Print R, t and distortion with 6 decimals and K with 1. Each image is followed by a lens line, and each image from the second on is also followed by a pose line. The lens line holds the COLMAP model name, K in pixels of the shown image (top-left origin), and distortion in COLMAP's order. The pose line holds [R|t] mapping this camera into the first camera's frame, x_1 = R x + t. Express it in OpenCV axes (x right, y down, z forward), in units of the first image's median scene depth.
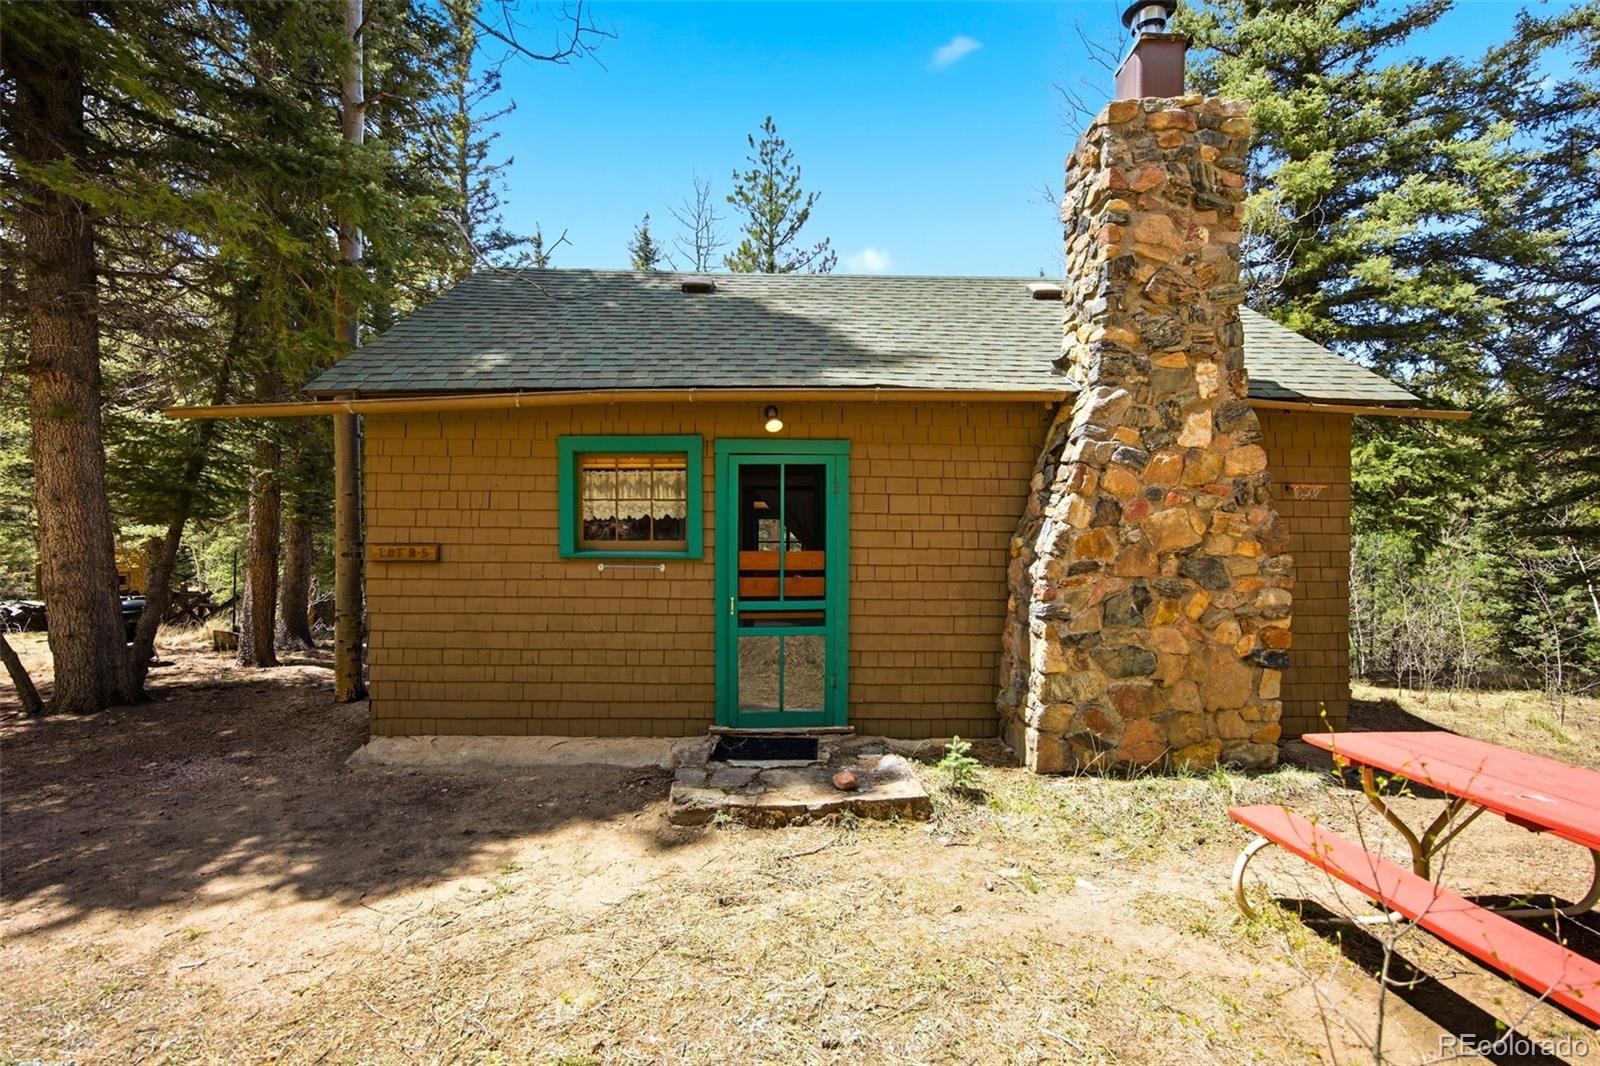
lens RADIAL K [[689.6, 0, 800.2], [0, 689.6, 550.4], [0, 0, 1]] dist [0.001523, 0.000093]
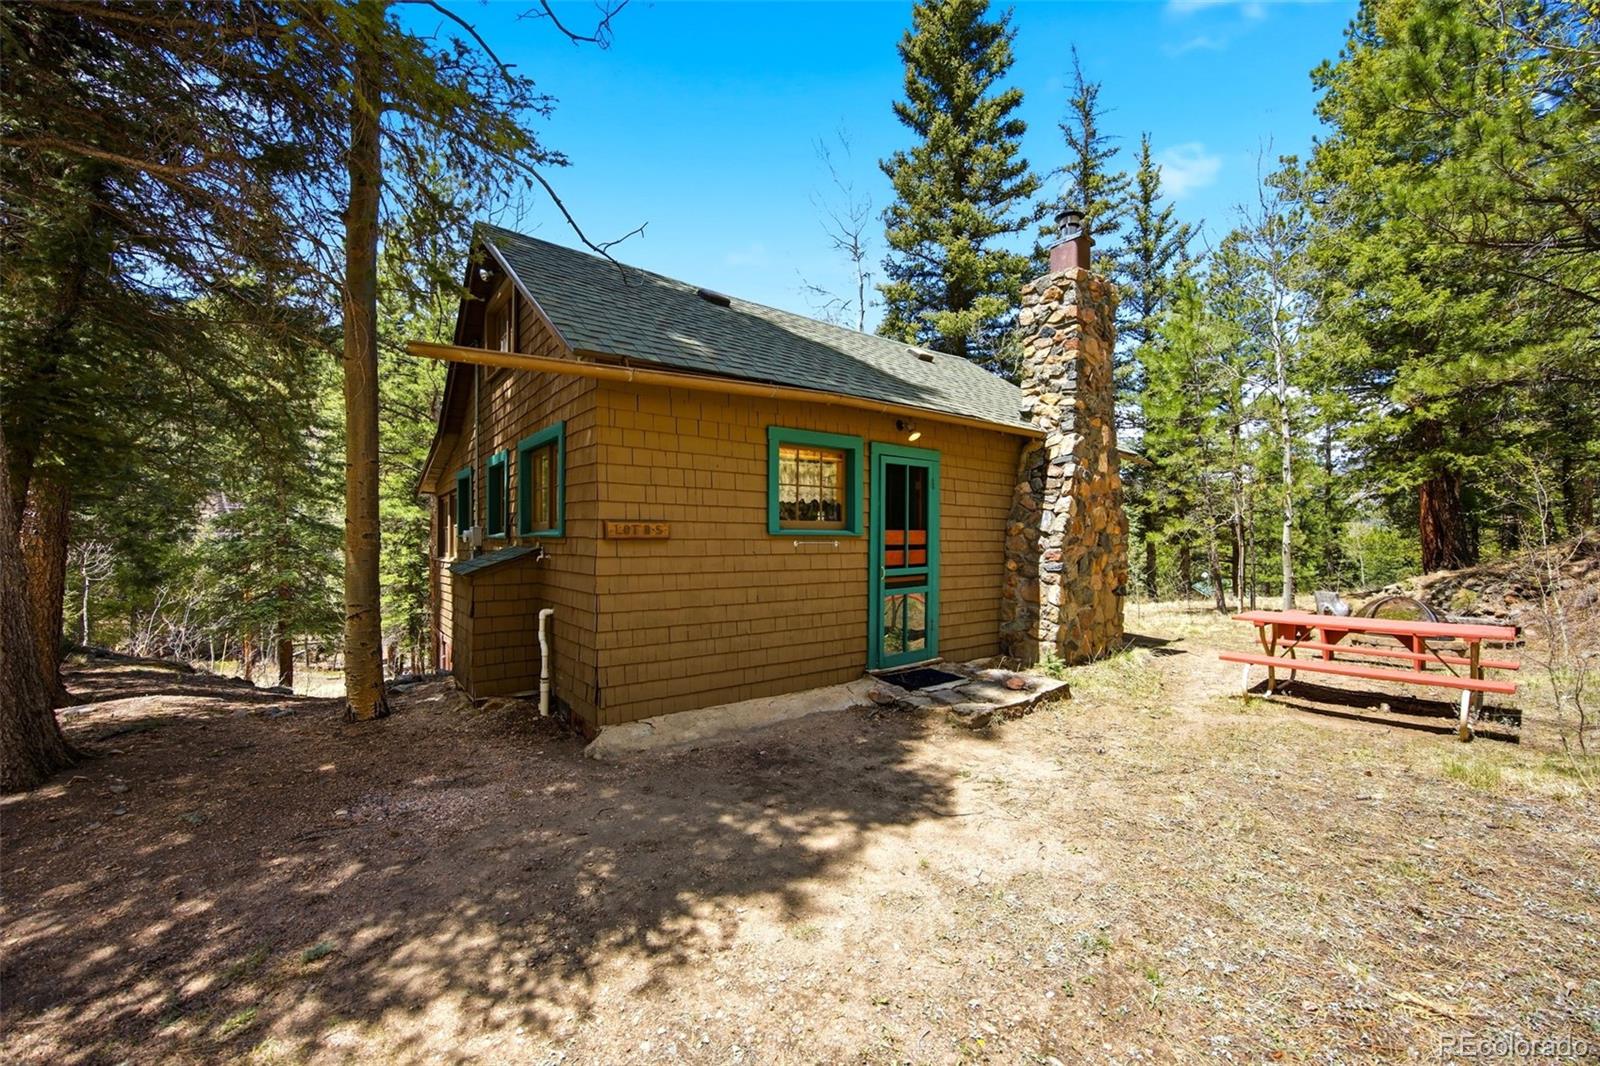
lens RADIAL K [[625.9, 0, 800.0], [0, 625.9, 533.0], [0, 0, 1]] dist [-0.024900, 0.006431]
pose [[0.801040, 0.003121, 0.598603, -0.929289], [0.002504, 0.999960, -0.008563, 0.016351], [-0.598605, 0.008358, 0.801000, 0.169033]]
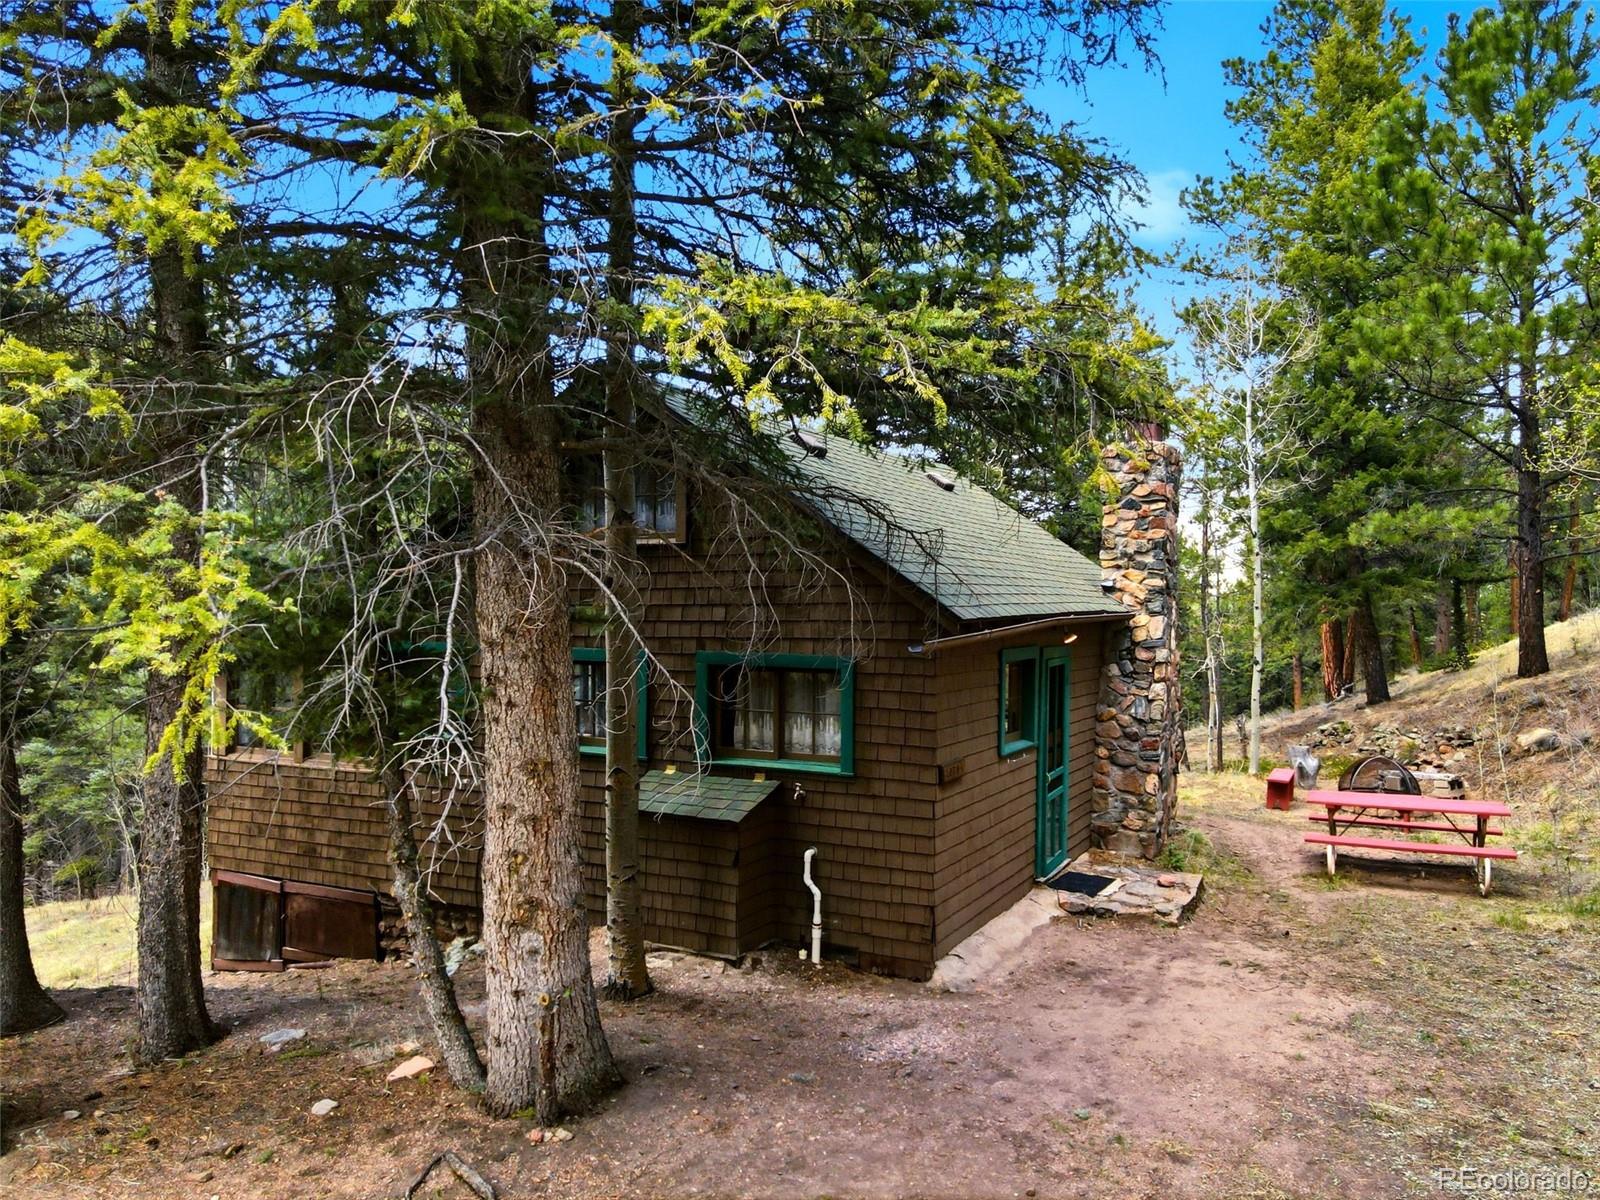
lens RADIAL K [[1150.2, 0, 800.0], [0, 1150.2, 600.0], [0, 0, 1]] dist [0.006561, 0.005732]
pose [[0.480886, 0.002714, 0.876779, -2.188295], [-0.006188, 0.999981, 0.000298, -0.247890], [-0.876761, -0.005569, 0.480894, 0.400031]]
